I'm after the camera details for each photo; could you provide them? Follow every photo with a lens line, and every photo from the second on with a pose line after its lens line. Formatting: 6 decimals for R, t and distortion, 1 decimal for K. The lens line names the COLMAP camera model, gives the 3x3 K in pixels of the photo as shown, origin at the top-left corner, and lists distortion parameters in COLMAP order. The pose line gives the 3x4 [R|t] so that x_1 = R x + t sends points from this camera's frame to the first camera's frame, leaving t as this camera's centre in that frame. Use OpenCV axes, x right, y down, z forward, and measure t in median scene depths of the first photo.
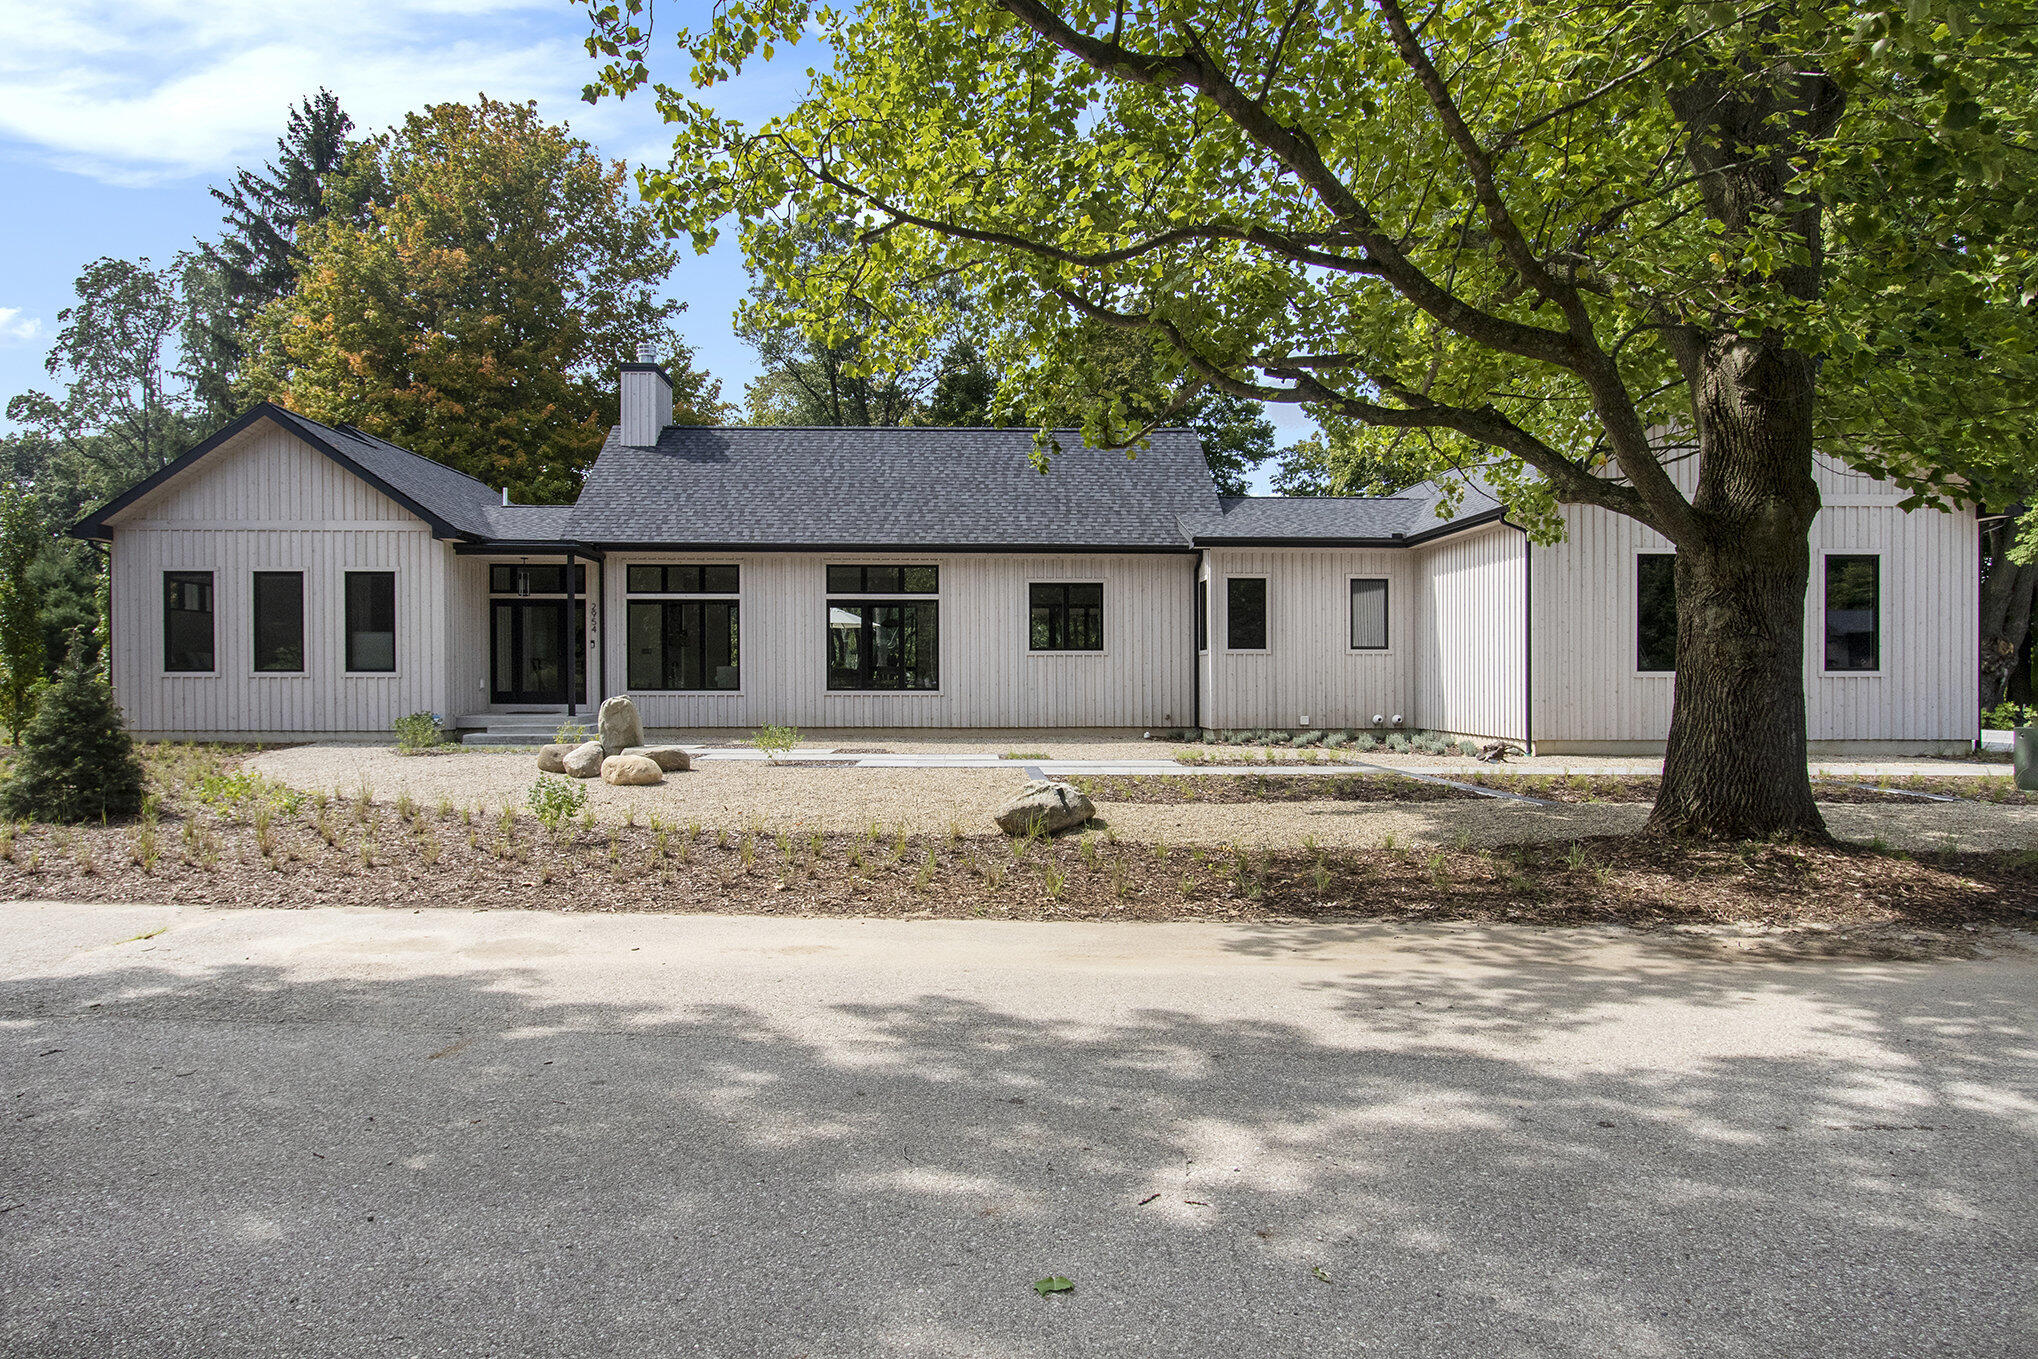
lens RADIAL K [[1215.0, 0, 1019.0], [0, 1215.0, 679.5], [0, 0, 1]] dist [-0.000114, -0.000817]
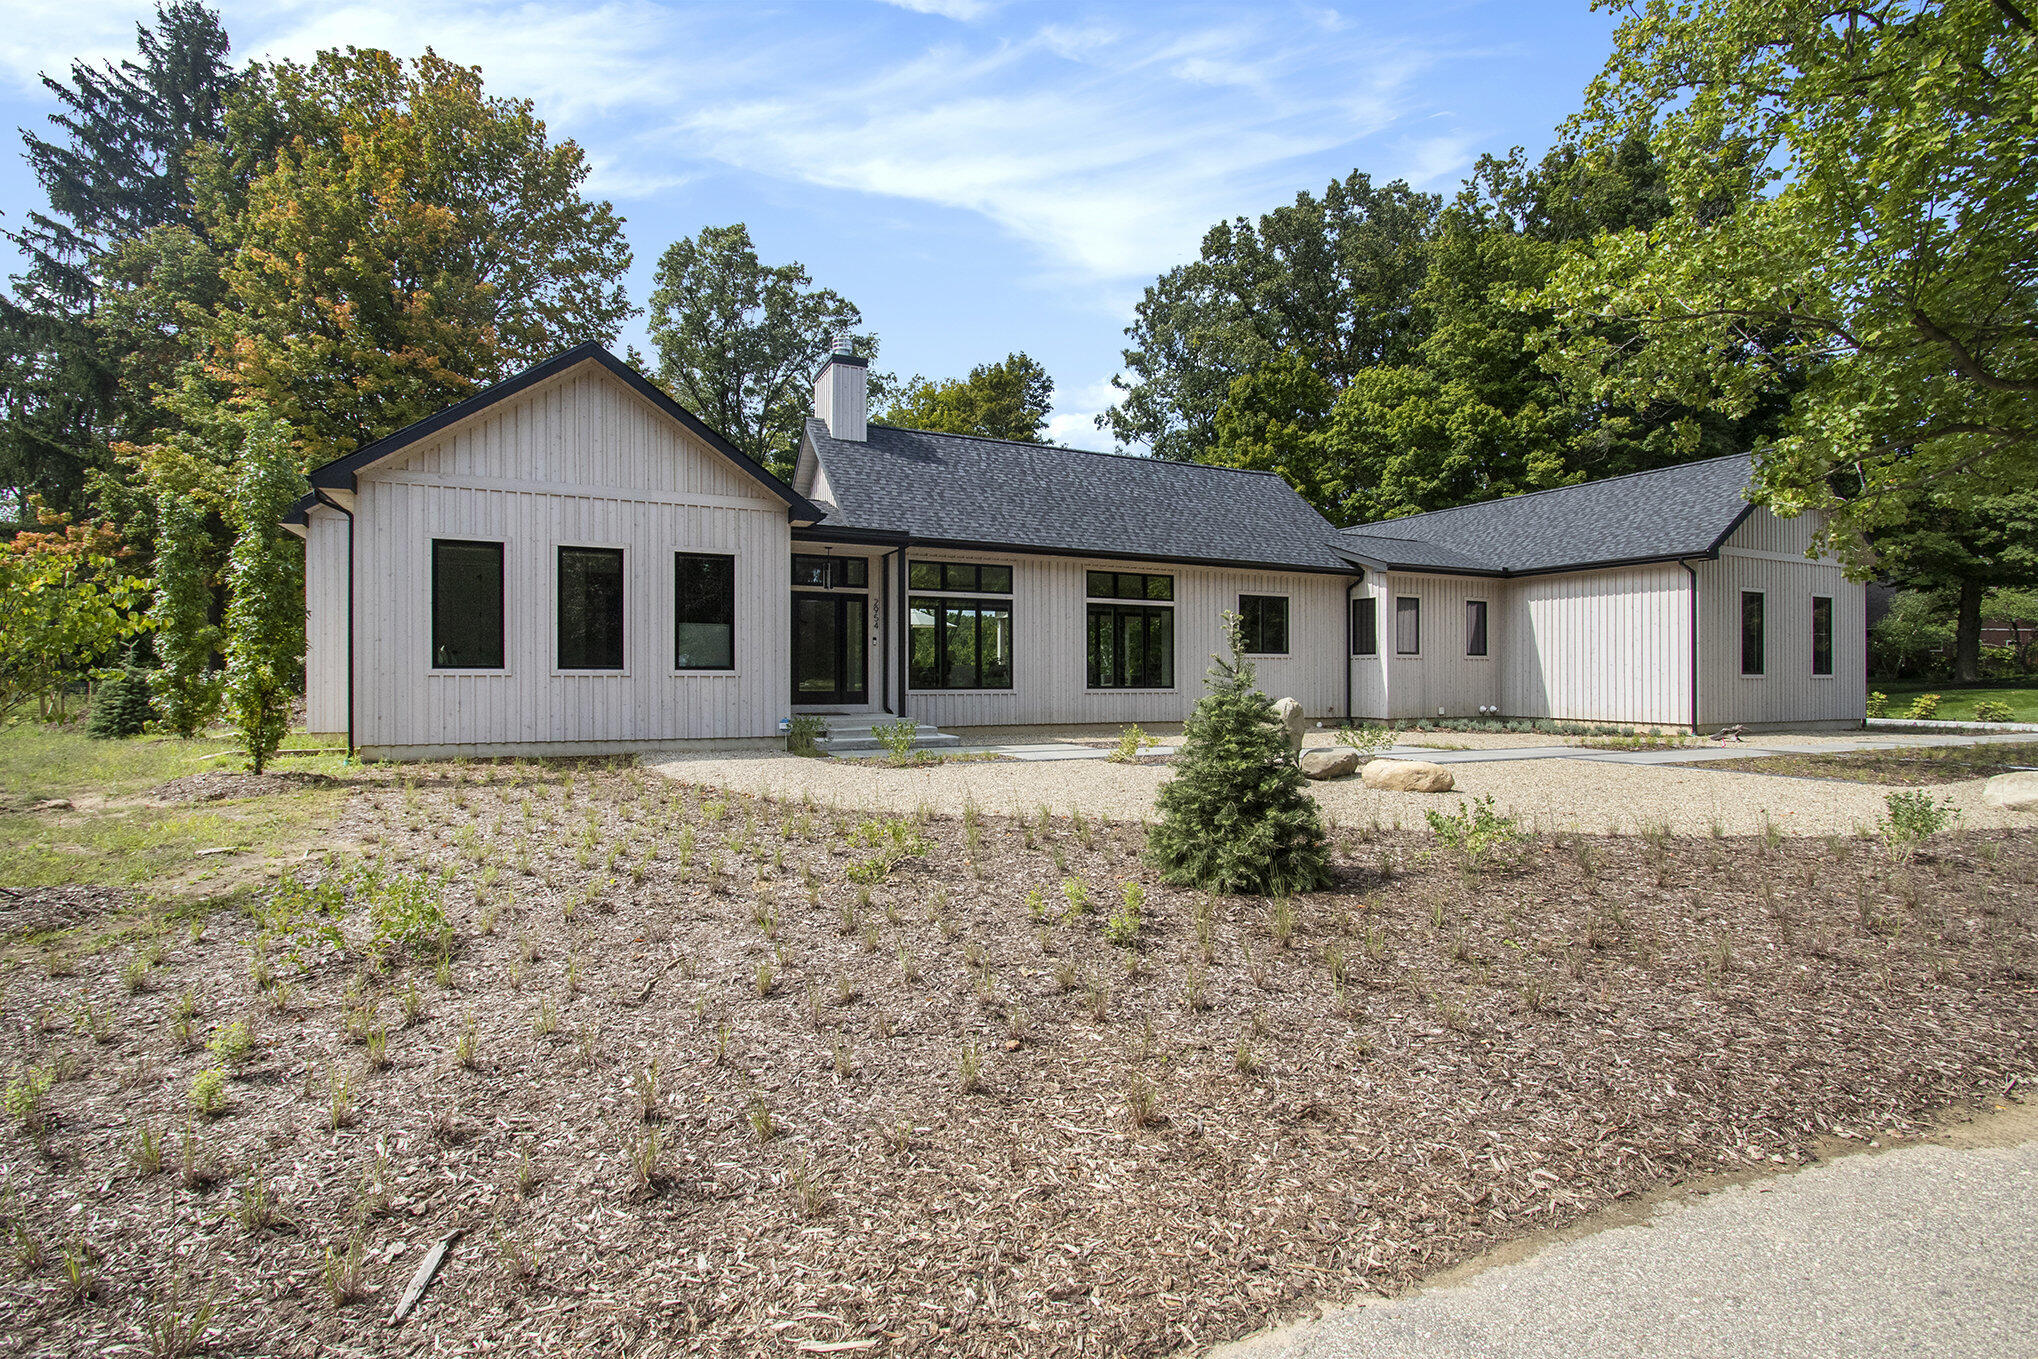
lens RADIAL K [[946.8, 0, 1019.0], [0, 946.8, 679.5], [0, 0, 1]] dist [-0.016726, -0.000221]
pose [[0.913239, 0.000356, 0.407424, -0.550882], [-0.004541, 0.999946, 0.009305, -0.006438], [-0.407398, -0.010348, 0.913192, 0.269243]]
